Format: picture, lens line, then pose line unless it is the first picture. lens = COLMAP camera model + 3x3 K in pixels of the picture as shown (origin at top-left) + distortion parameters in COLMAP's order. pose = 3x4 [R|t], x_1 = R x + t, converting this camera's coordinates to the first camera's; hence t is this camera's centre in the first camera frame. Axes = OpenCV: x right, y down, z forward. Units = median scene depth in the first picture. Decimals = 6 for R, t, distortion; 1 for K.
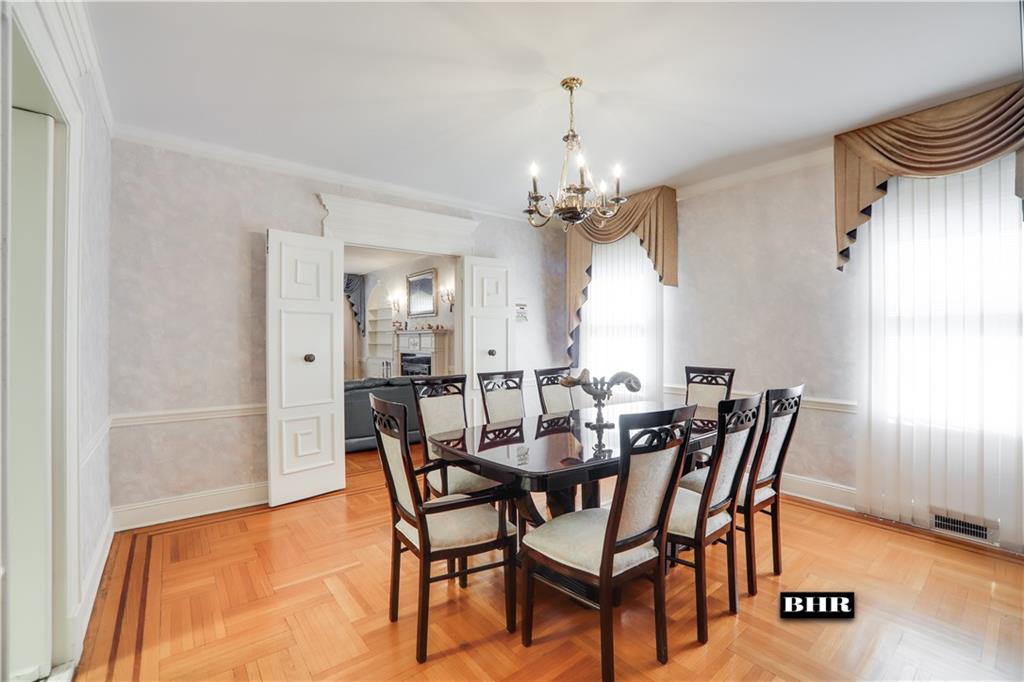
lens RADIAL K [[447.8, 0, 505.1], [0, 447.8, 339.2], [0, 0, 1]] dist [-0.016376, -0.000128]
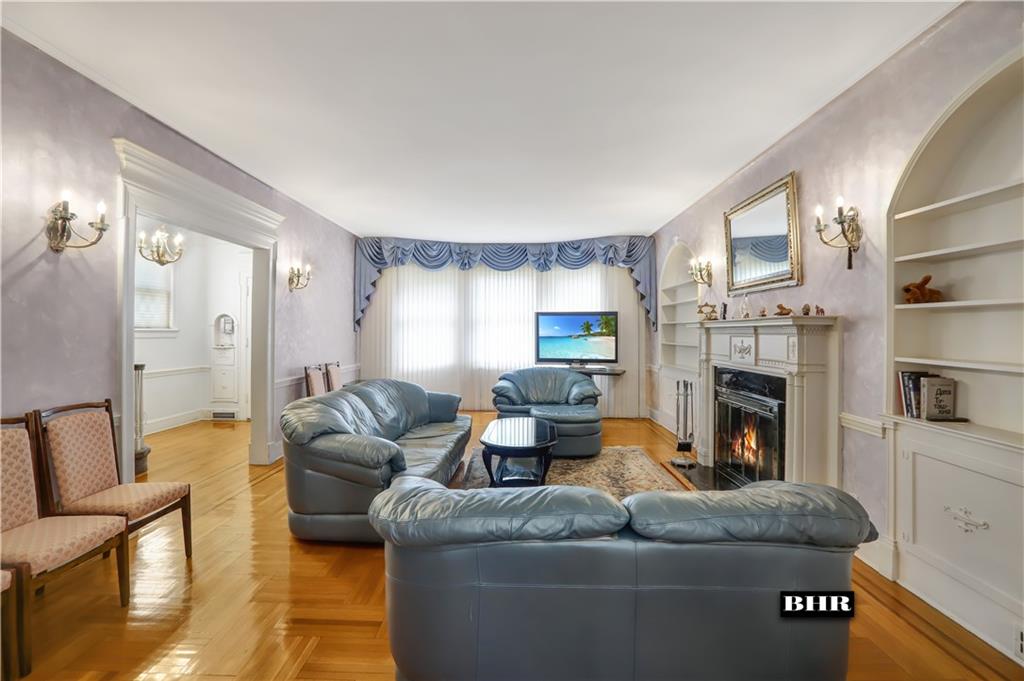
lens RADIAL K [[448.6, 0, 502.3], [0, 448.6, 332.2], [0, 0, 1]] dist [-0.029704, 0.002378]
pose [[0.765456, -0.001679, -0.643486, -0.090188], [0.002327, 0.999997, 0.000159, -0.007402], [0.643484, -0.001619, 0.765458, 0.451773]]
